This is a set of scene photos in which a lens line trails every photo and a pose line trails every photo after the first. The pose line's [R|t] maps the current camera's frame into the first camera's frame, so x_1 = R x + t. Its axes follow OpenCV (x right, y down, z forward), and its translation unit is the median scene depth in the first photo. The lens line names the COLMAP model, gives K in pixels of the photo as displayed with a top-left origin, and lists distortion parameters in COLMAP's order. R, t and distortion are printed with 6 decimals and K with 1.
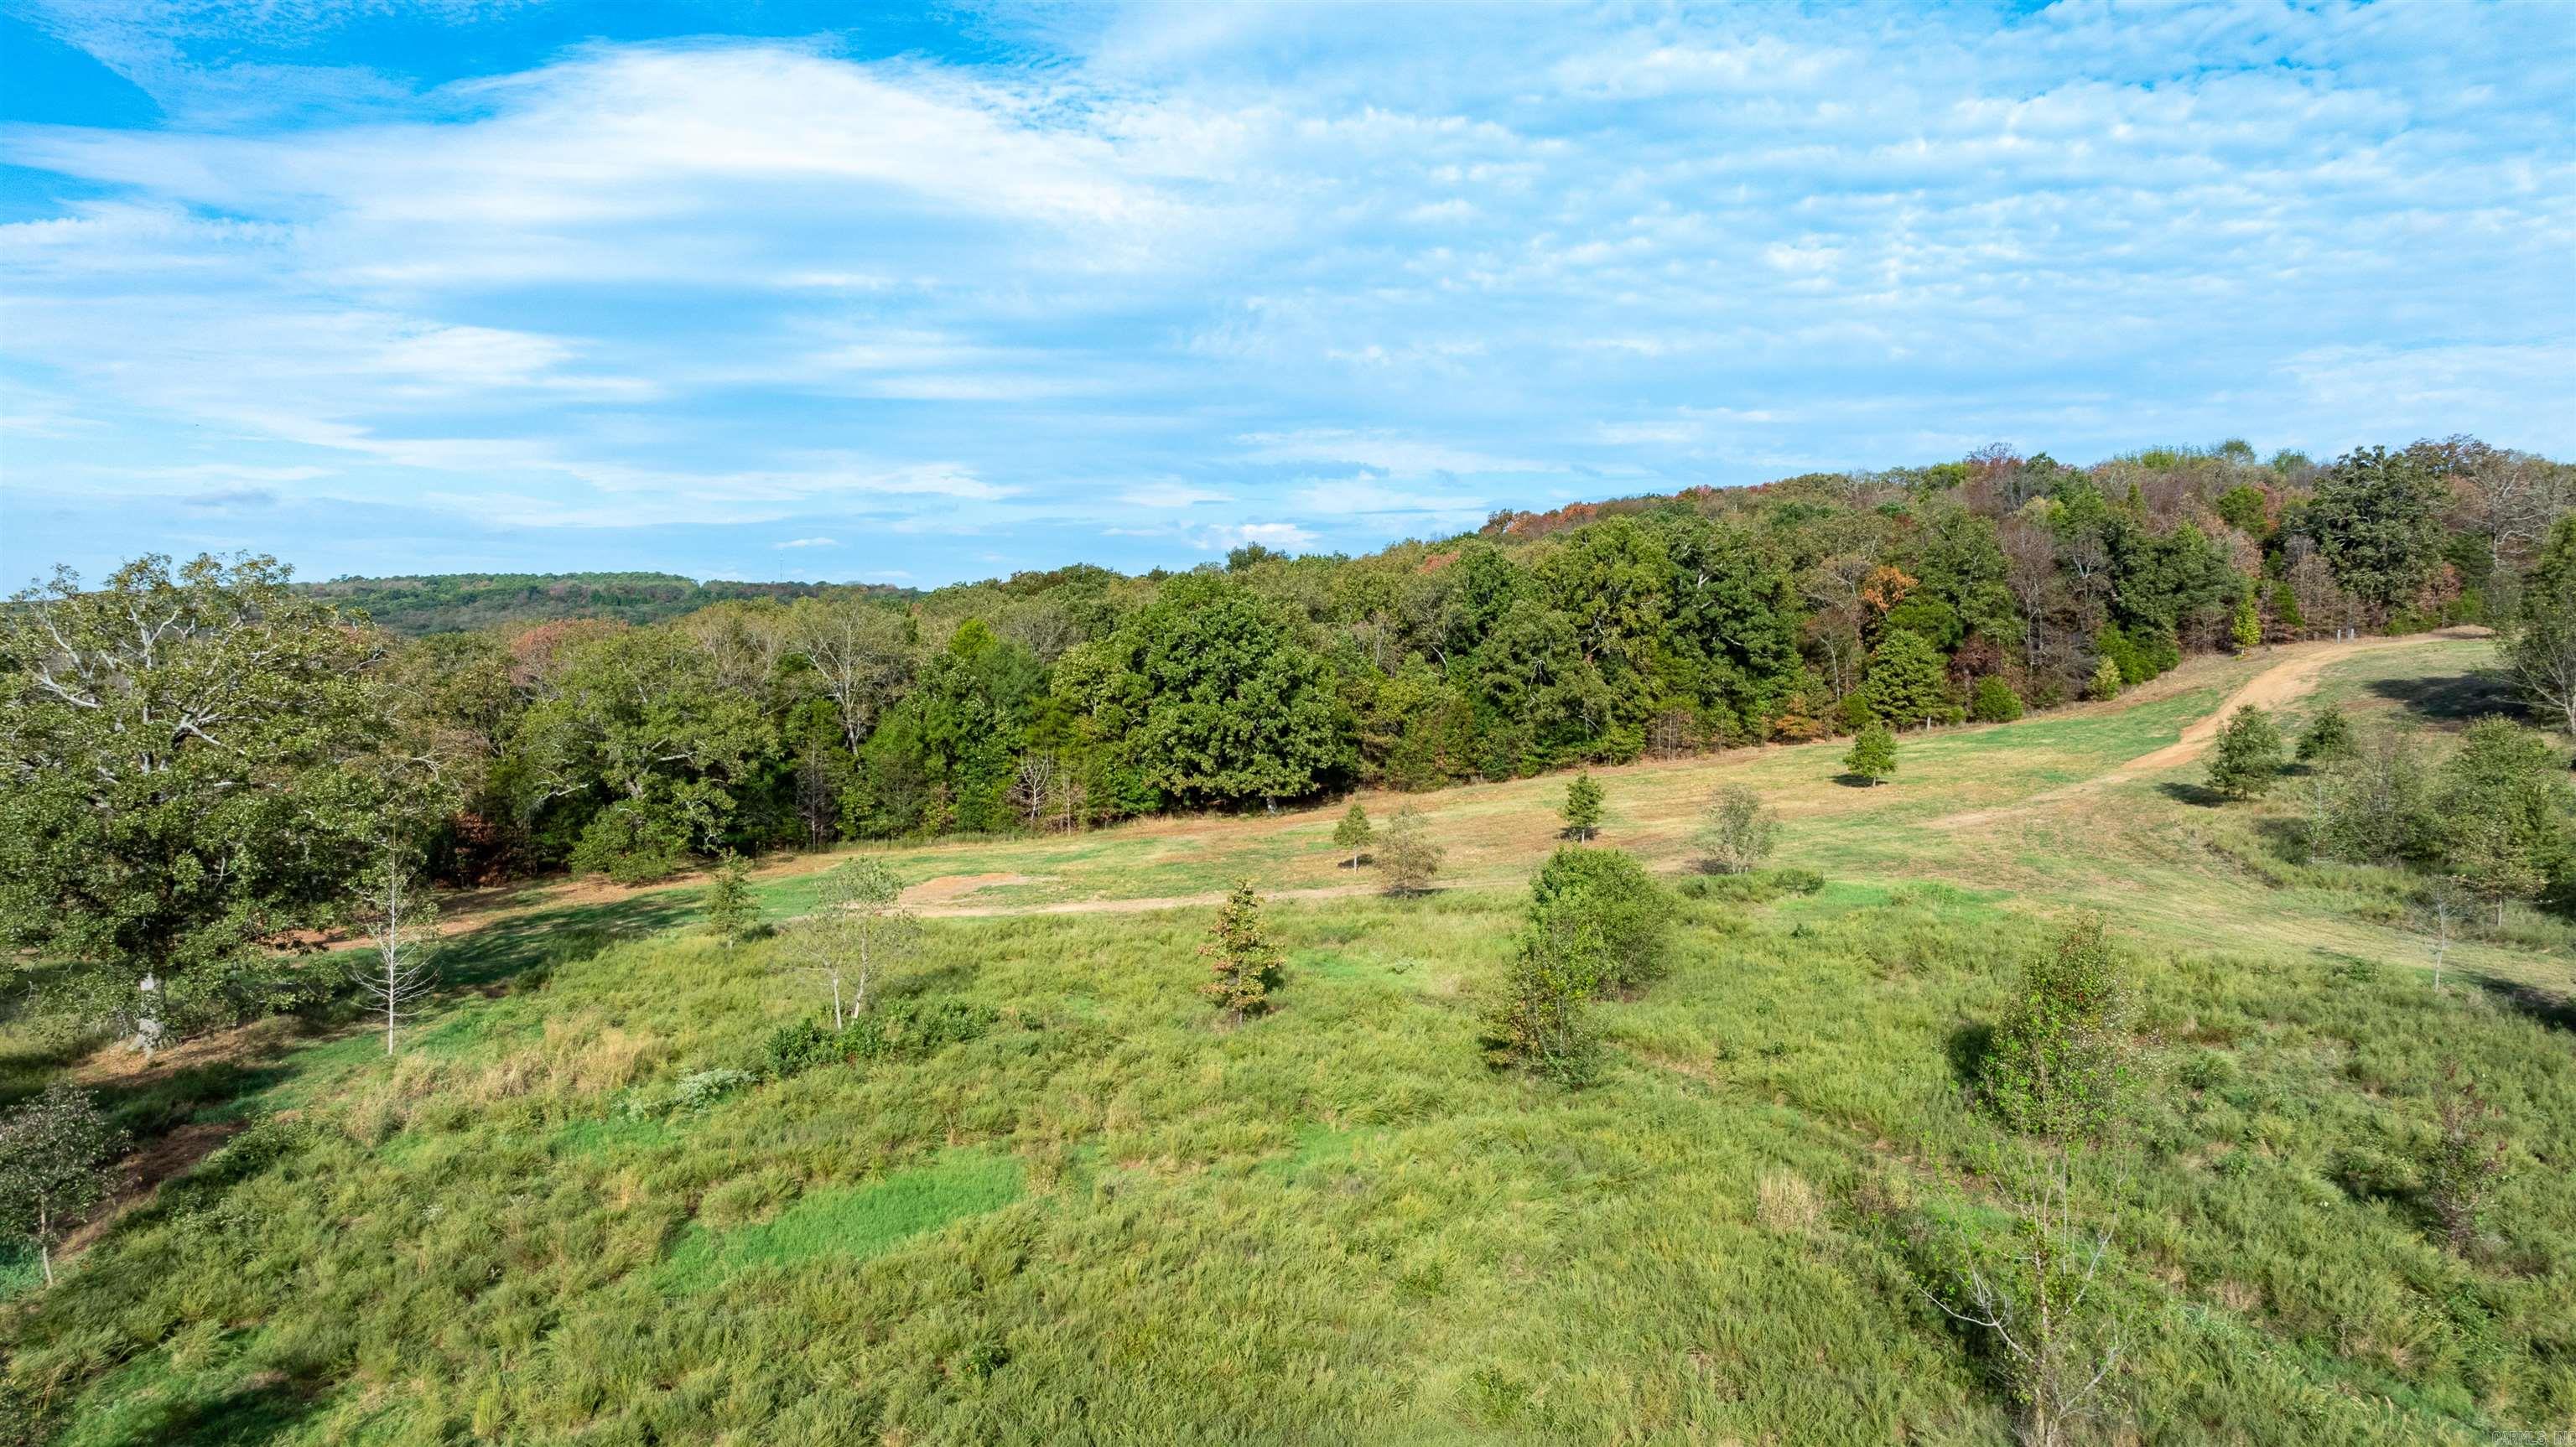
lens RADIAL K [[1818.5, 0, 1312.8], [0, 1818.5, 740.4], [0, 0, 1]] dist [-0.035991, 0.065581]
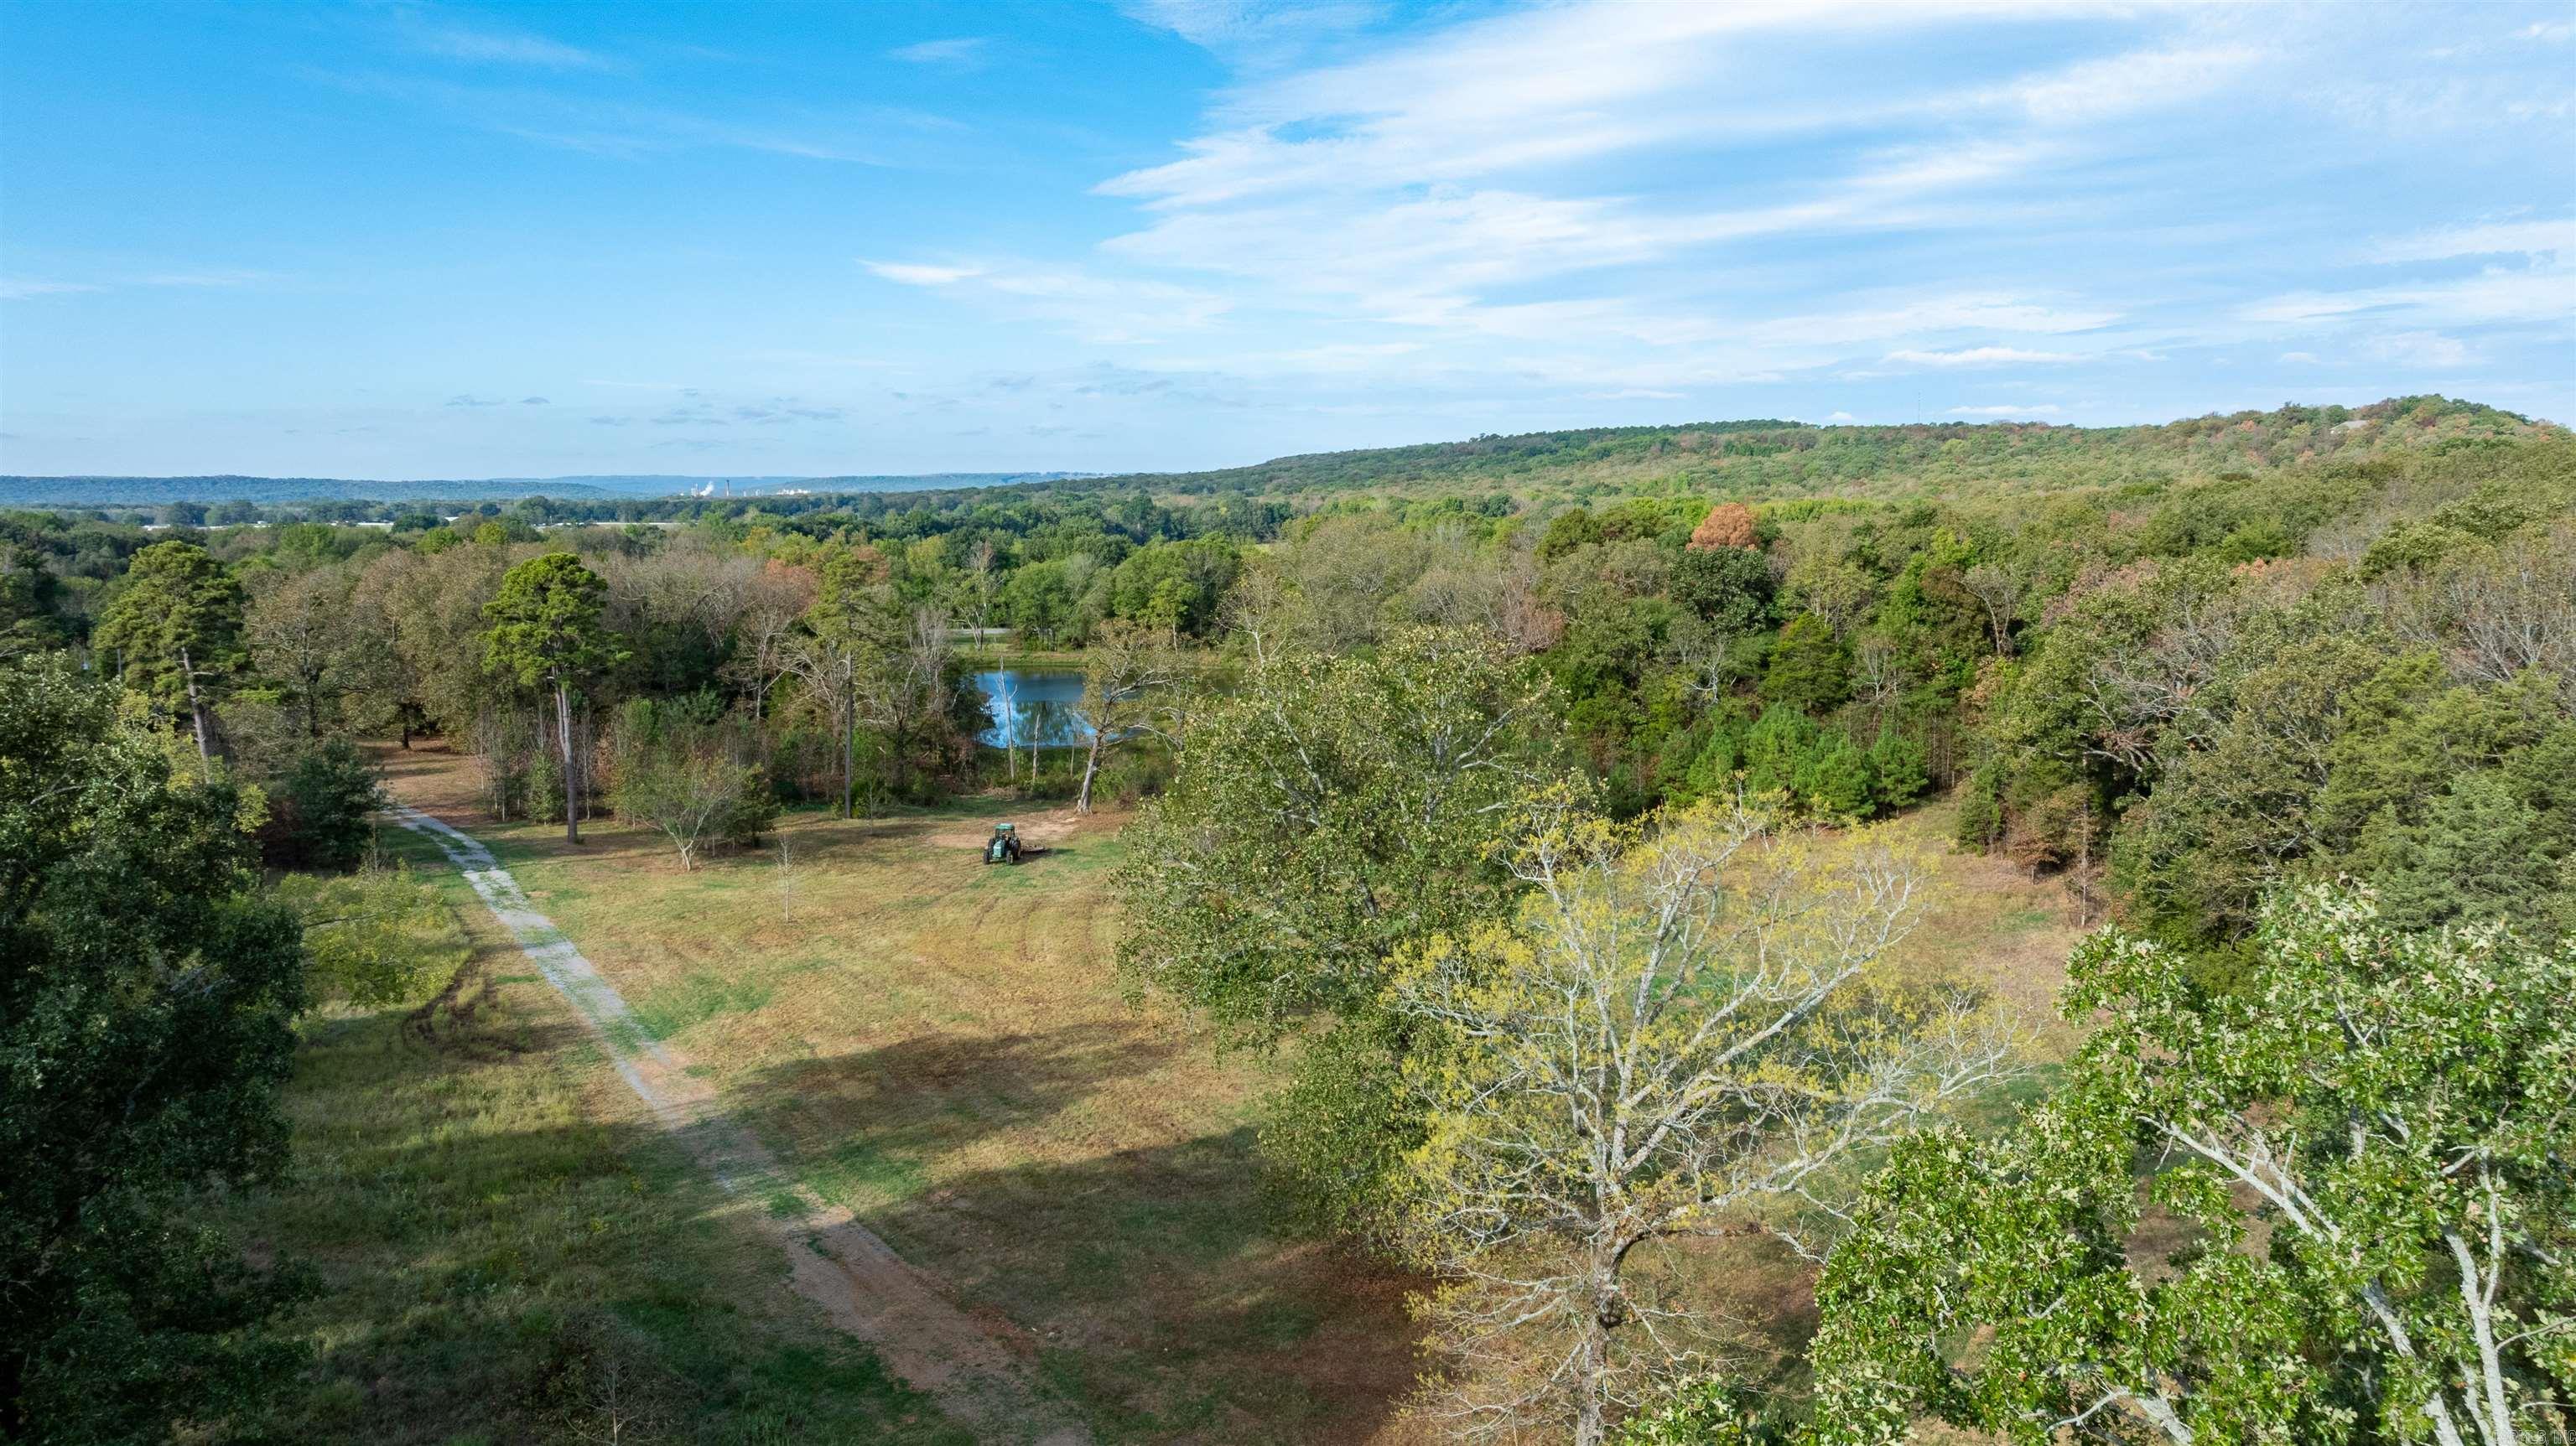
lens RADIAL K [[1818.4, 0, 1304.7], [0, 1818.4, 699.9], [0, 0, 1]] dist [-0.035991, 0.065581]
pose [[0.841532, 0.040817, -0.538664, -0.418360], [-0.006904, 0.997873, 0.064828, -0.045379], [0.540164, -0.050836, 0.840023, 0.452811]]
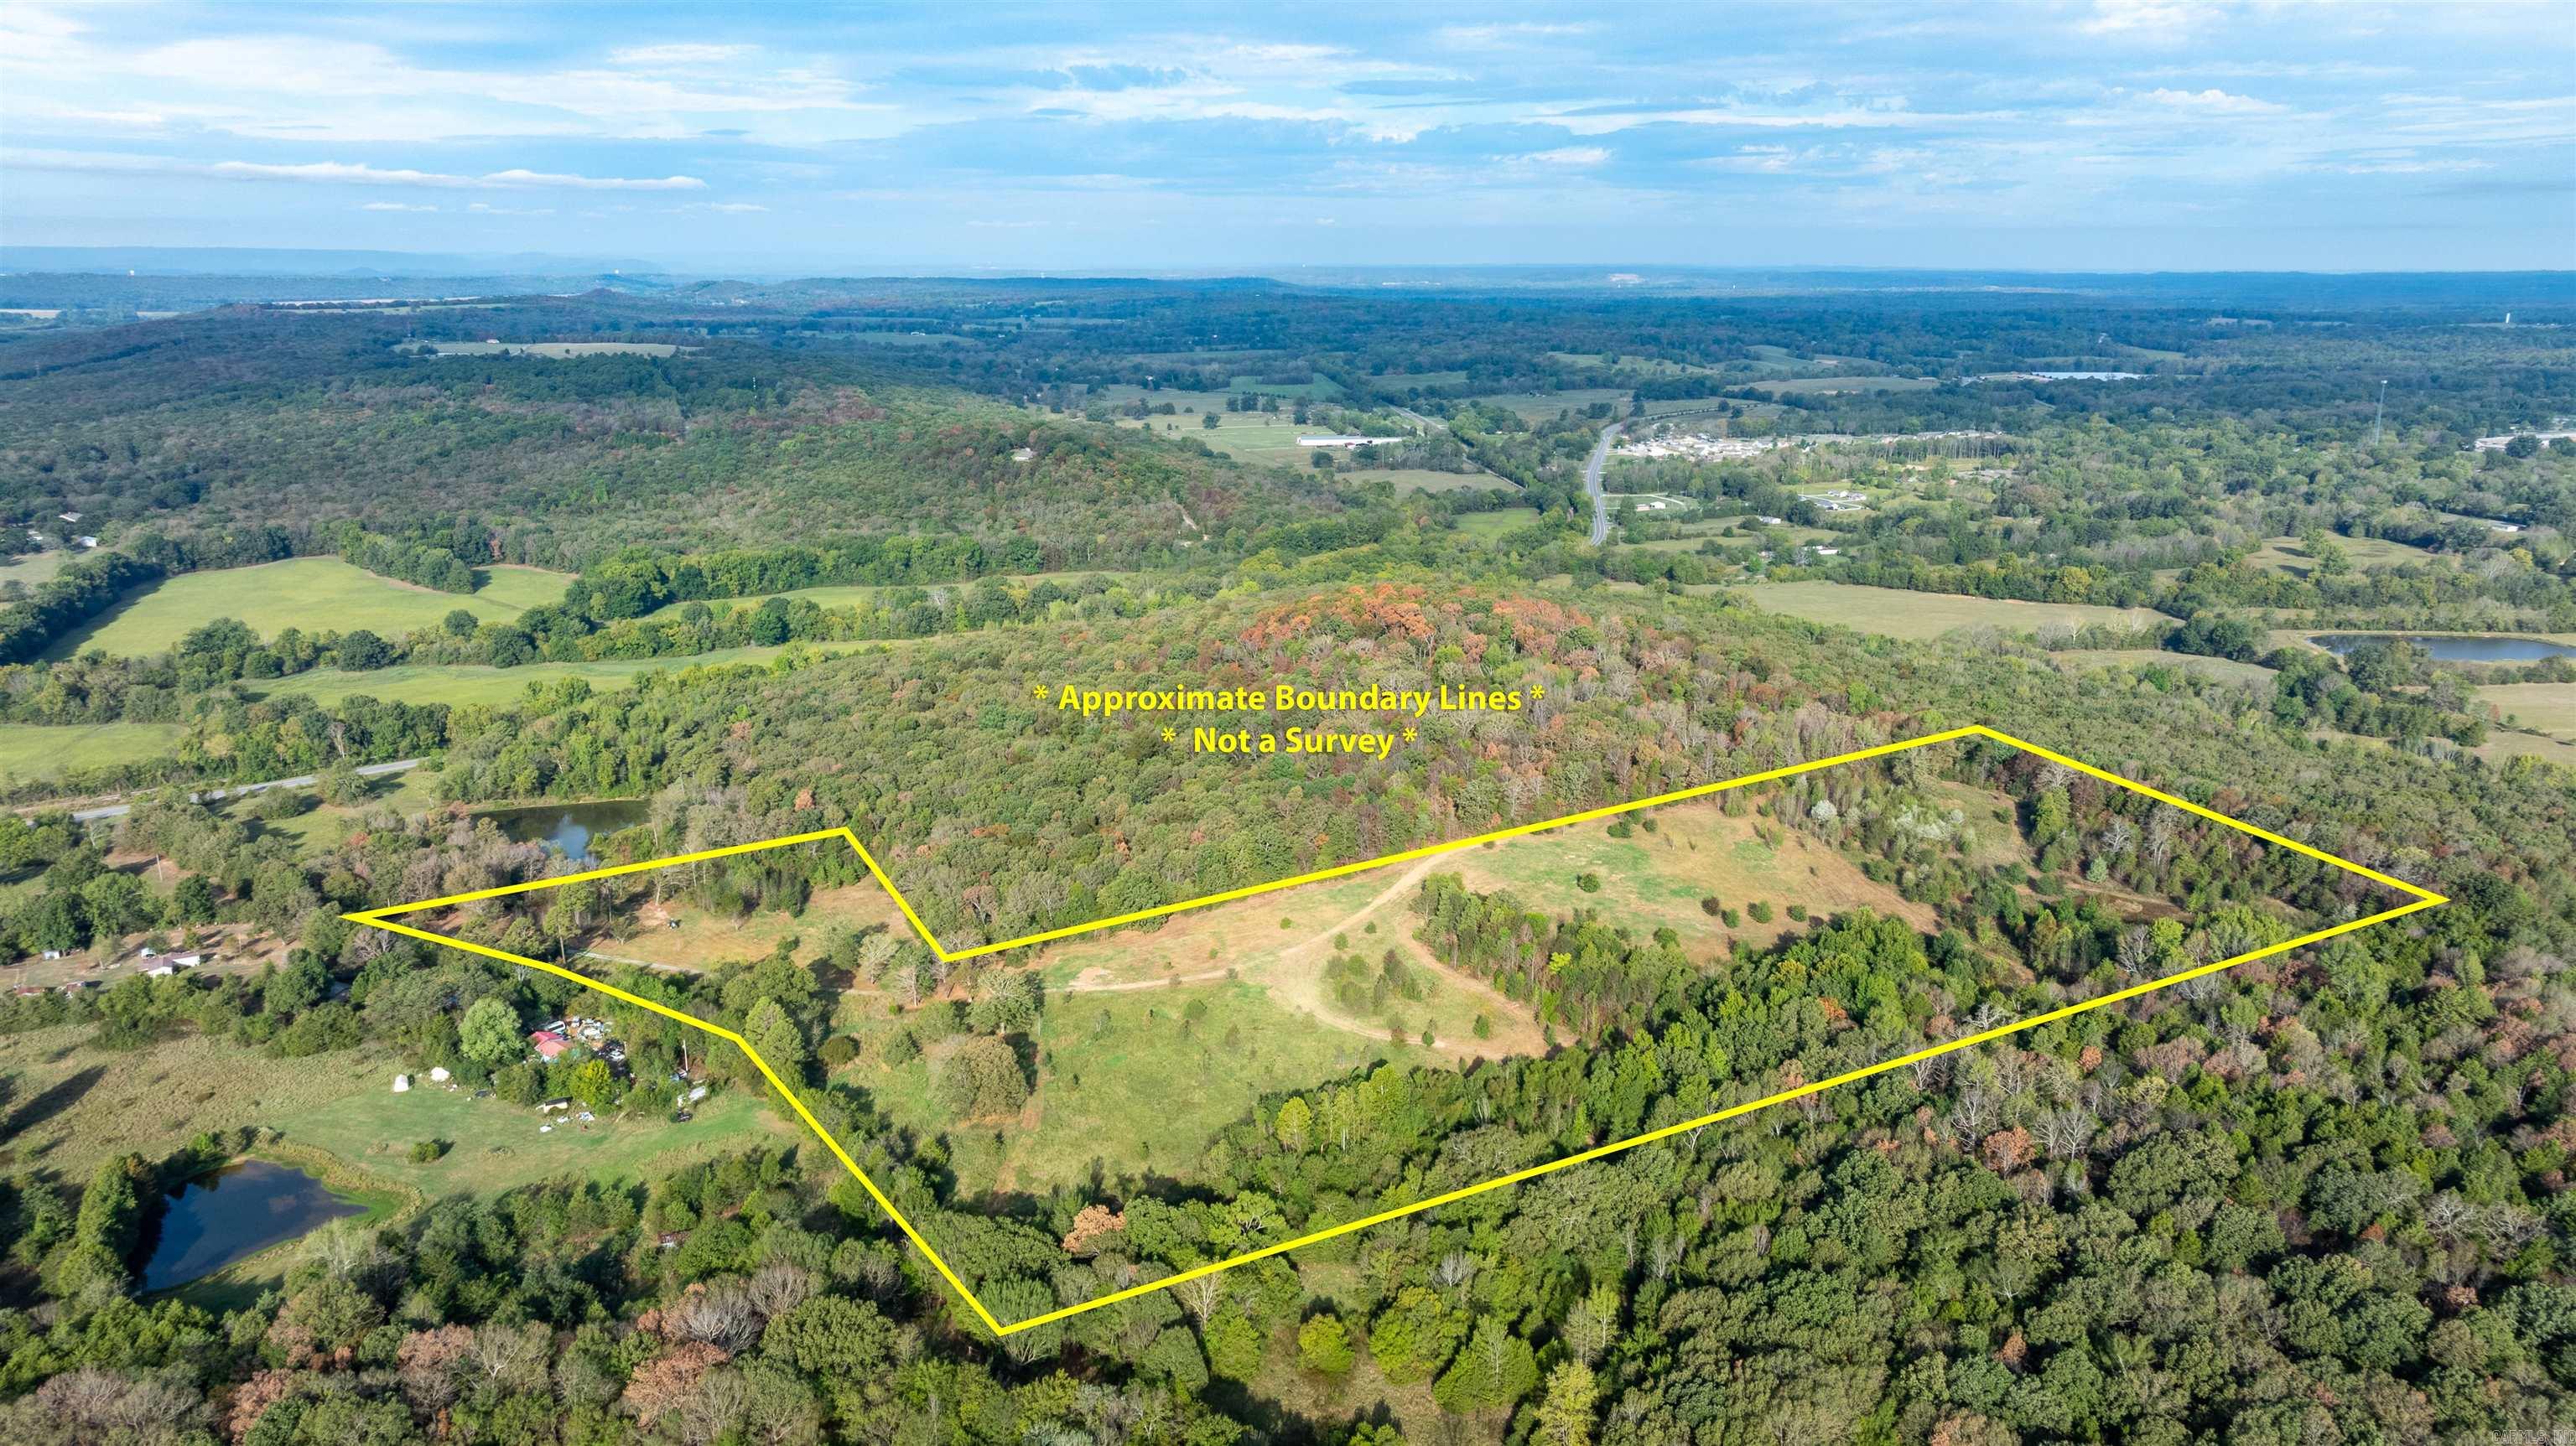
lens RADIAL K [[1818.4, 0, 1335.5], [0, 1818.4, 731.6], [0, 0, 1]] dist [-0.035991, 0.065581]
pose [[0.996867, -0.021963, 0.075981, 0.073102], [0.005710, 0.978147, 0.207837, -1.016943], [-0.078885, -0.206752, 0.975208, -2.411983]]
